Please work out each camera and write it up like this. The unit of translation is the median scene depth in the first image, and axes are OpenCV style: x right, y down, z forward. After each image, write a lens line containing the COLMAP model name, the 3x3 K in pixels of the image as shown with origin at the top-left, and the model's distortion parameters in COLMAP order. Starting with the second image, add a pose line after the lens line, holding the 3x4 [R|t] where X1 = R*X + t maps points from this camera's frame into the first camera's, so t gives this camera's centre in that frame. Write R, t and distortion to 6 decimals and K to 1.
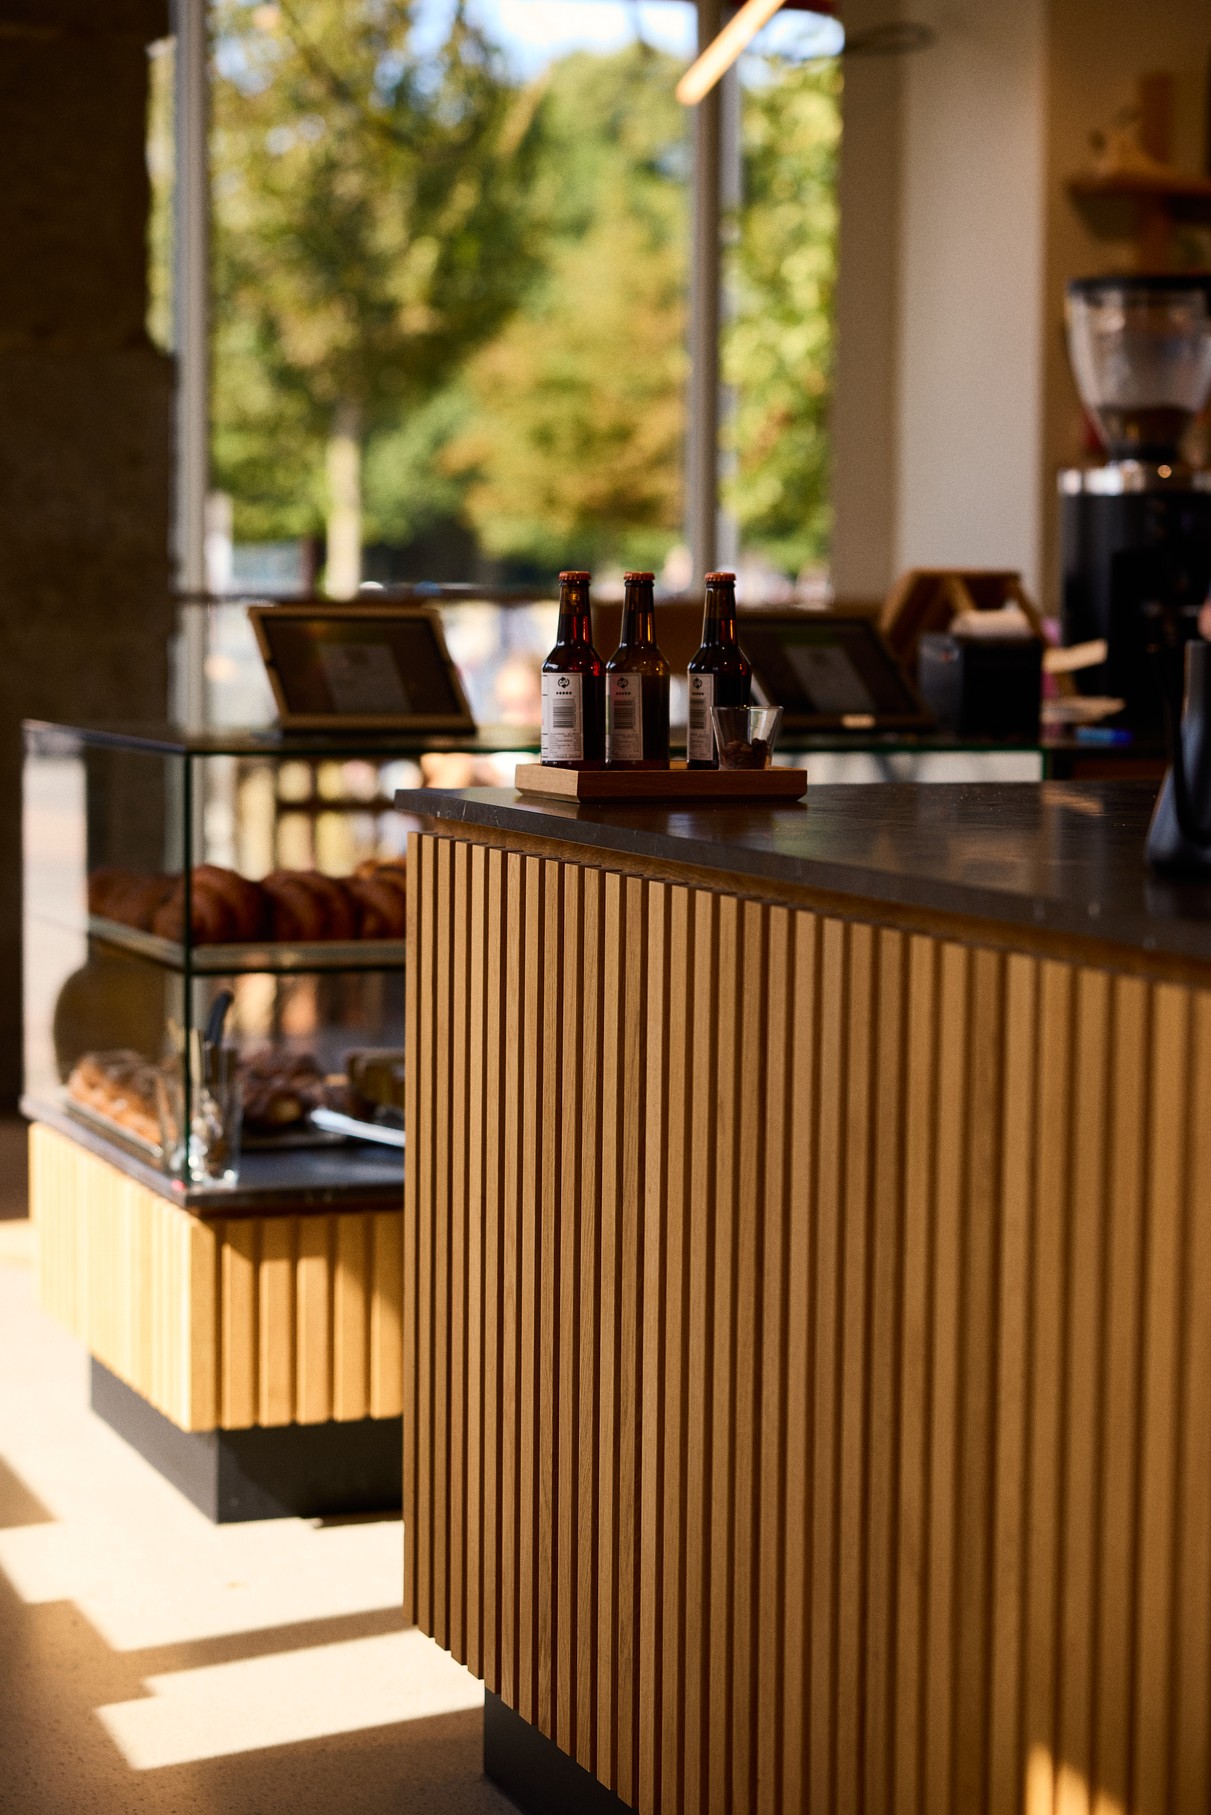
lens RADIAL K [[3496.6, 0, 605.5], [0, 3496.6, 907.5], [0, 0, 1]] dist [-0.060134, -0.258206]
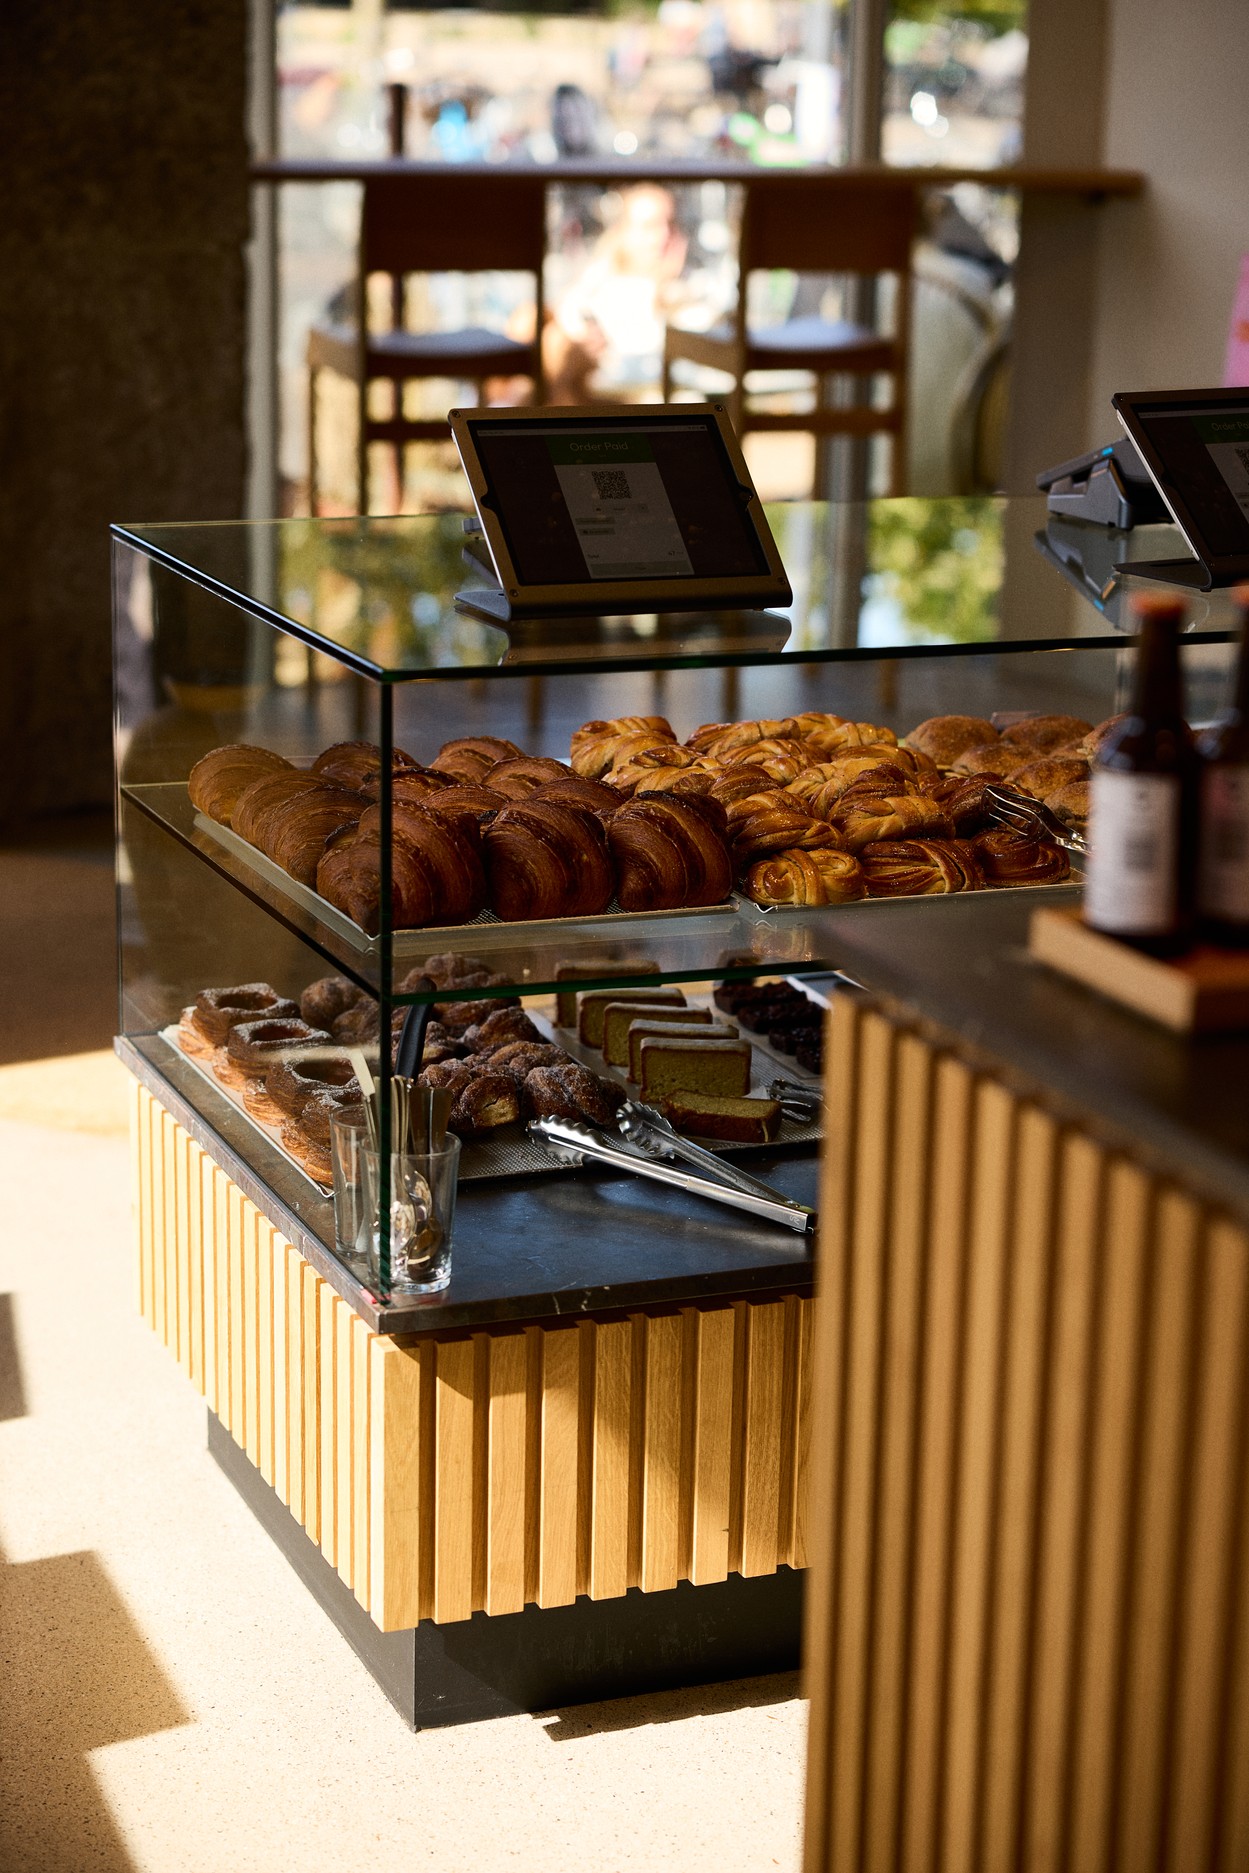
lens RADIAL K [[3608.3, 0, 624.5], [0, 3608.3, 936.5], [0, 0, 1]] dist [-0.060134, -0.258206]
pose [[0.999973, 0.007209, -0.001235, -0.071226], [-0.006944, 0.988800, 0.149082, -0.095866], [0.002296, -0.149070, 0.988824, 0.305863]]
